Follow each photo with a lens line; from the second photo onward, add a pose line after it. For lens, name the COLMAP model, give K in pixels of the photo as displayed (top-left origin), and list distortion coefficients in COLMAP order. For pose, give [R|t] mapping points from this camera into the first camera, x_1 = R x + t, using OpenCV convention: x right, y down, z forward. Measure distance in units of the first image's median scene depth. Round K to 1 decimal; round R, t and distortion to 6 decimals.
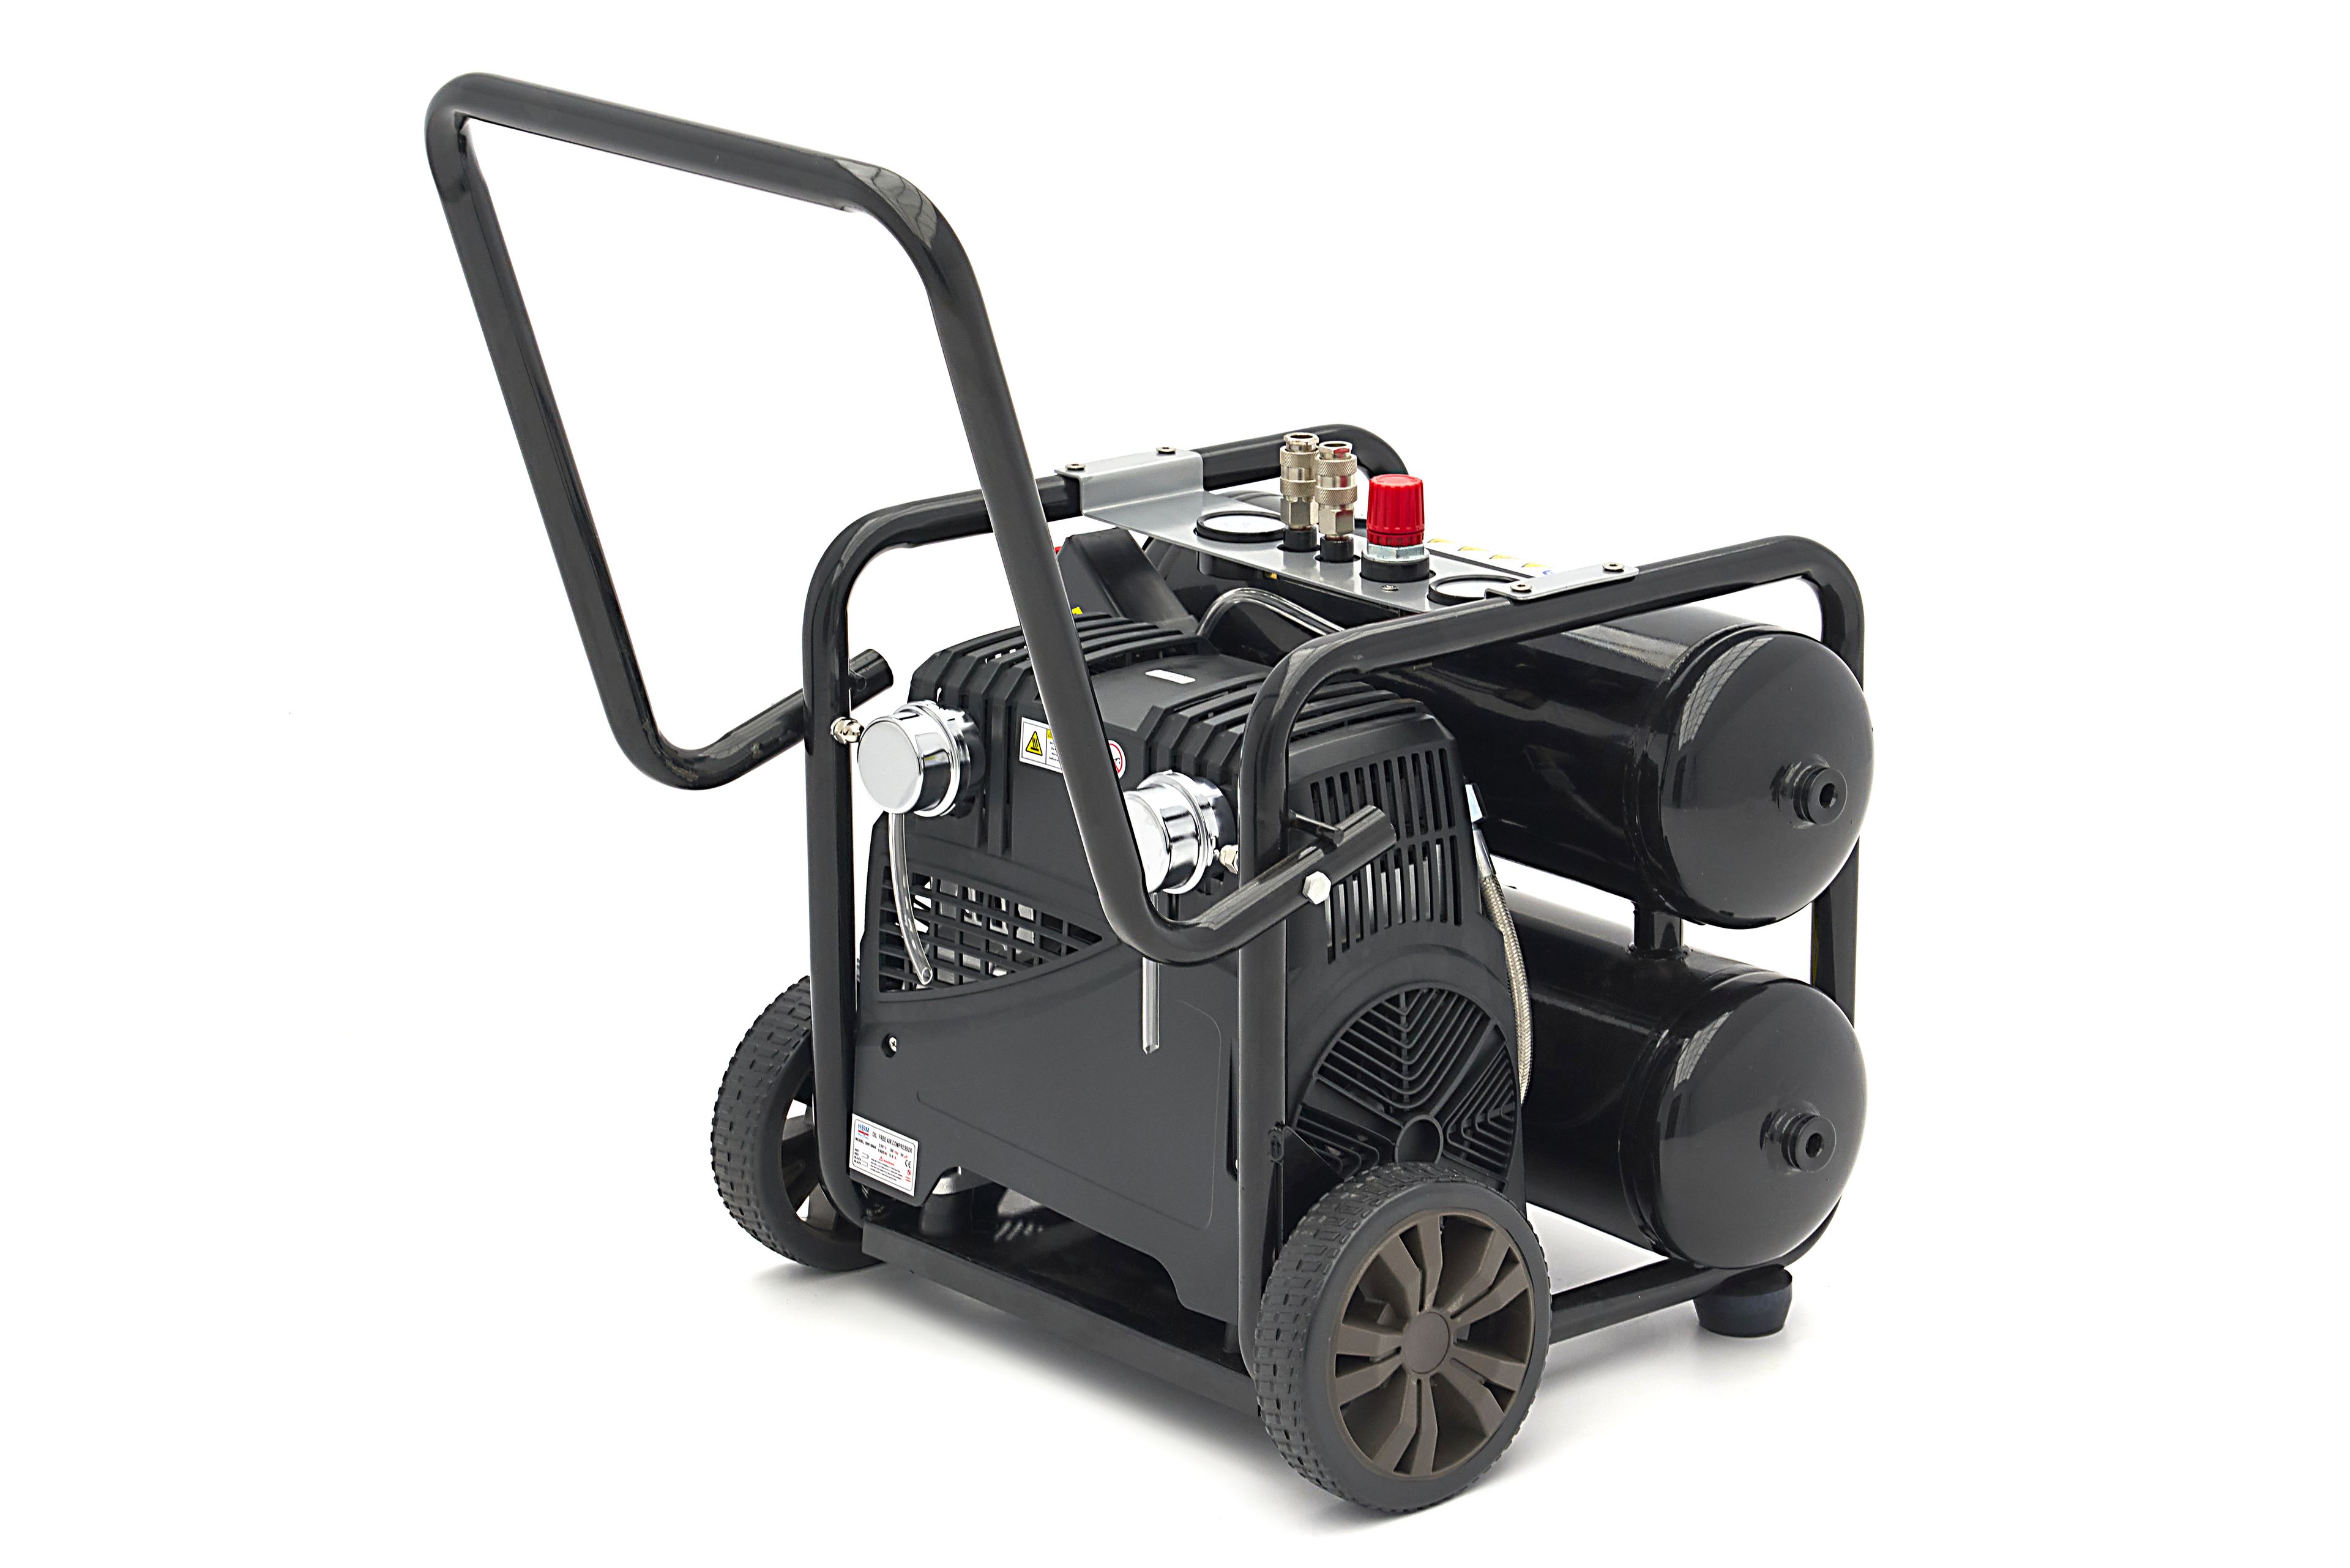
lens RADIAL K [[6597.7, 0, 1175.0], [0, 6597.7, 784.0], [0, 0, 1]] dist [1.202377, 0.093243]
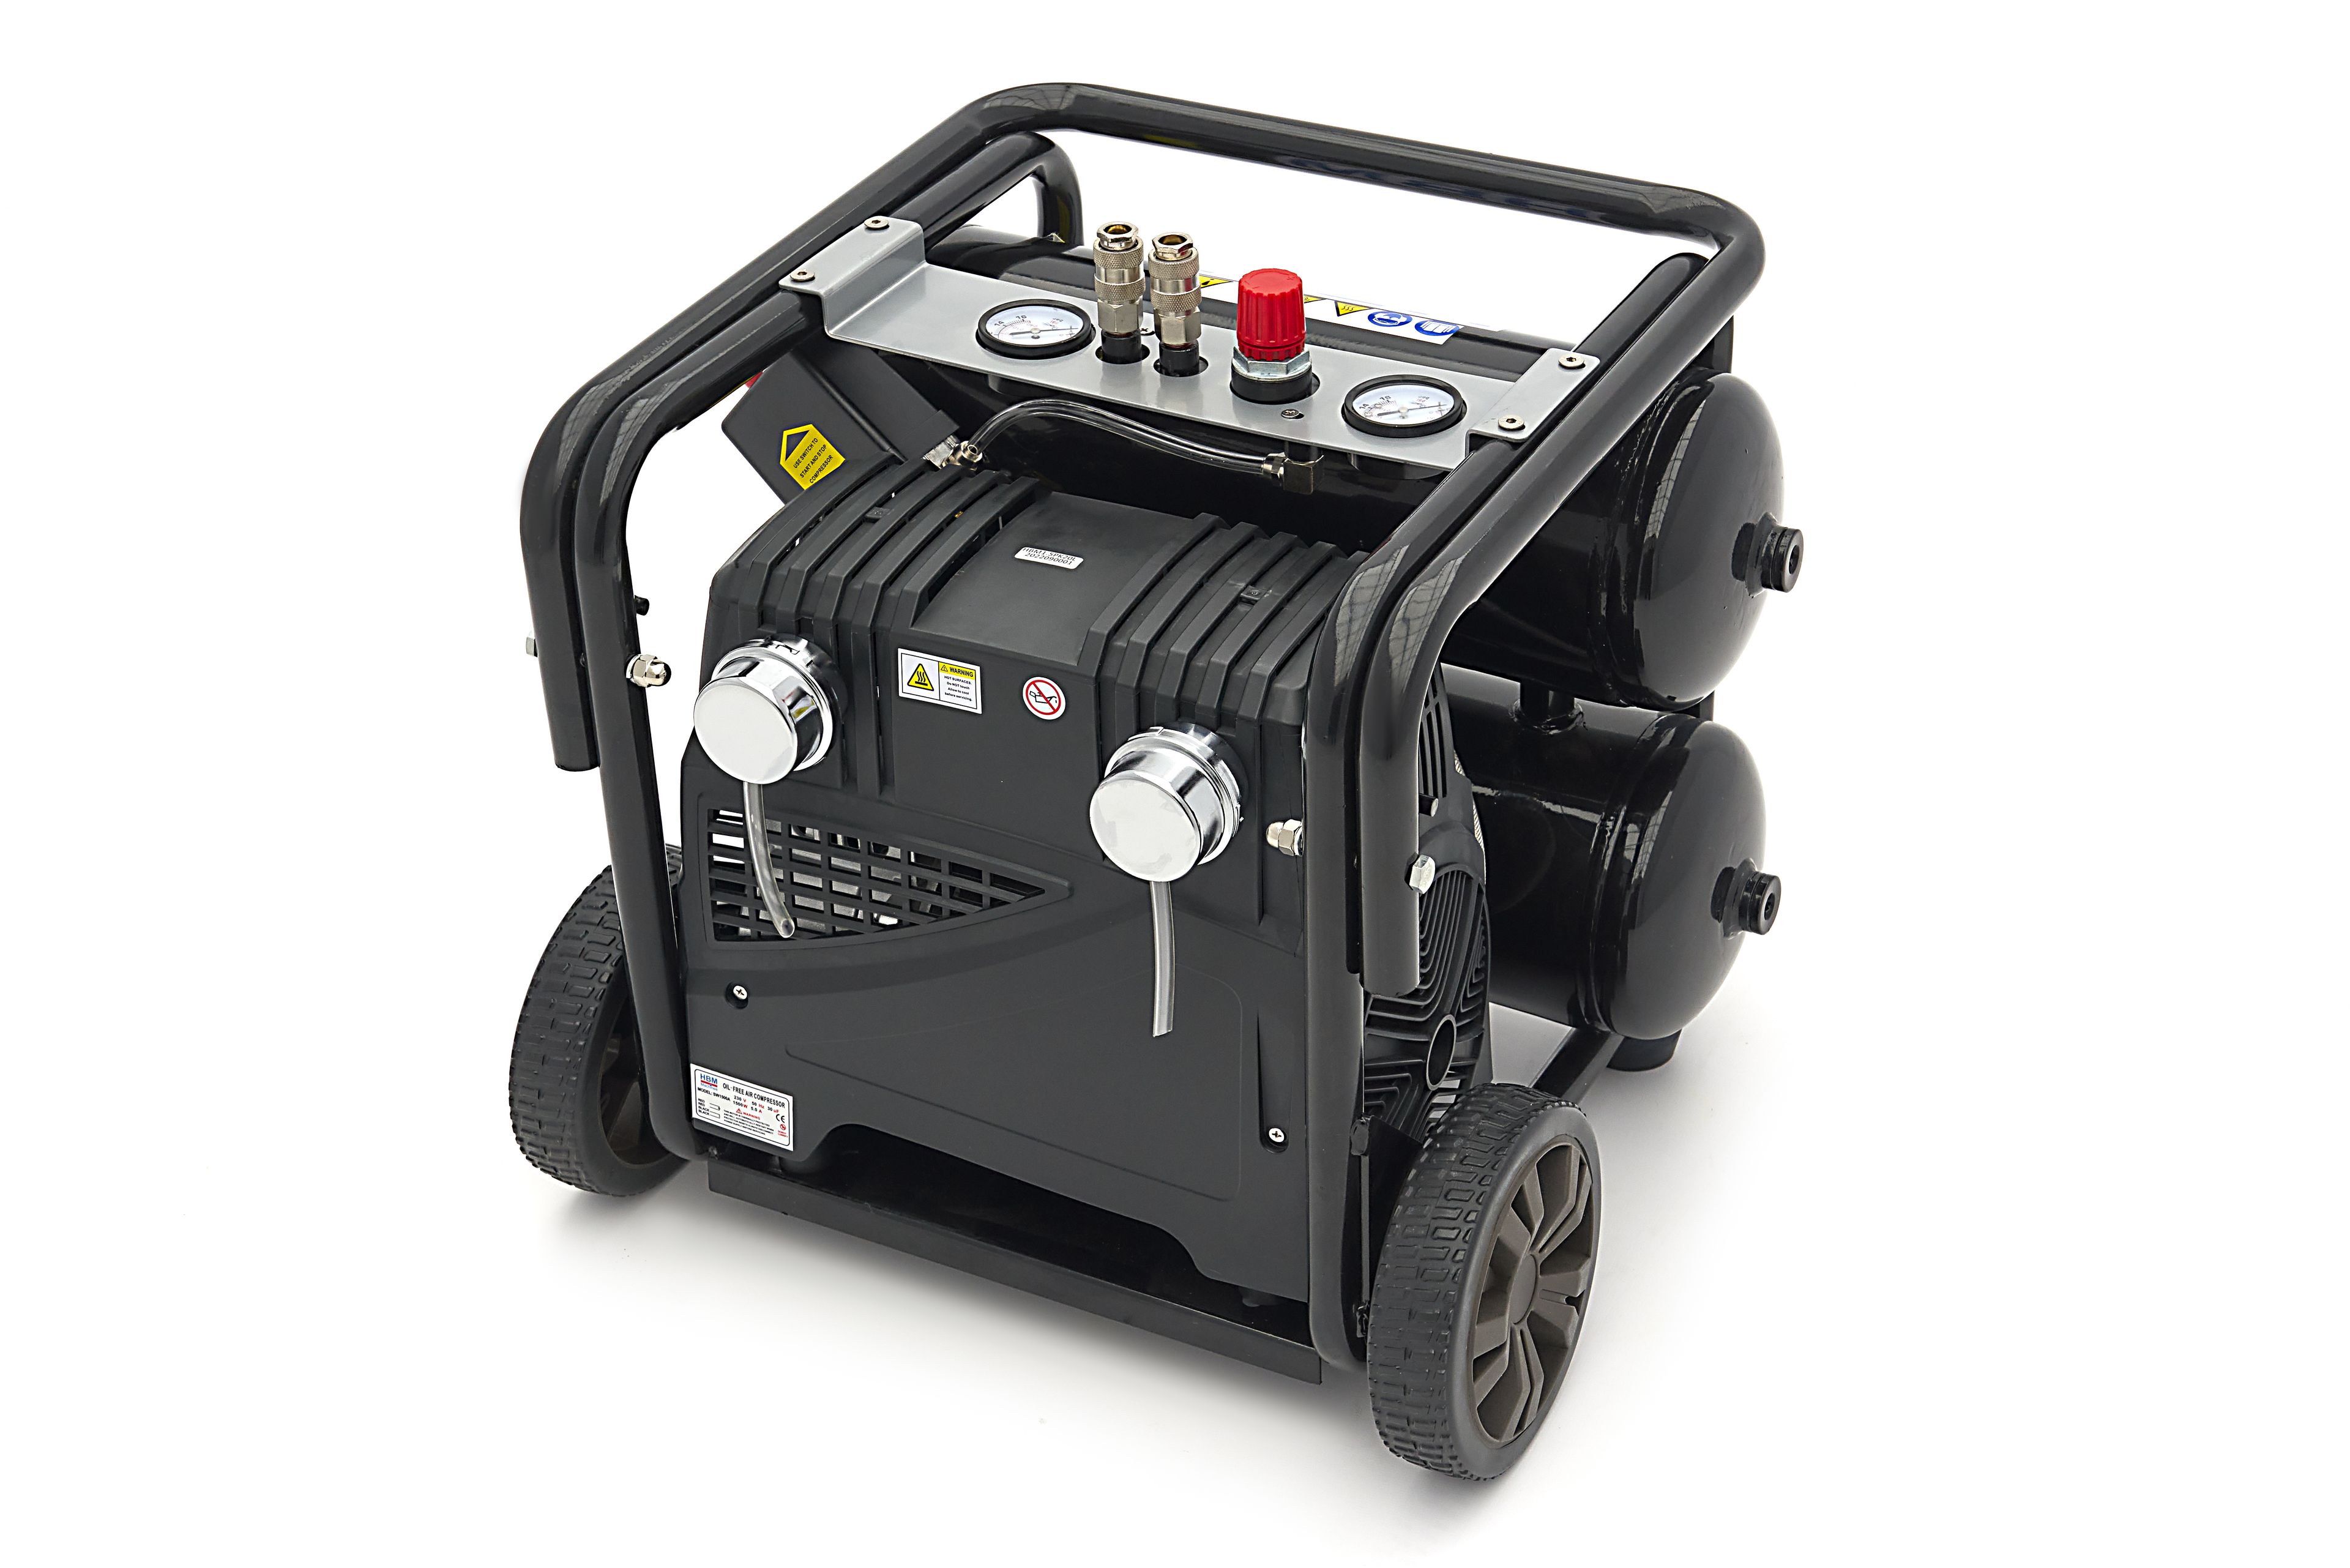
lens RADIAL K [[3739.5, 0, 1175.0], [0, 3739.5, 784.0], [0, 0, 1]] dist [0.249625, -0.017285]
pose [[0.924870, -0.214722, 0.313863, -0.139489], [0.120585, 0.948338, 0.293452, -0.125182], [-0.360658, -0.233557, 0.902982, 0.546754]]
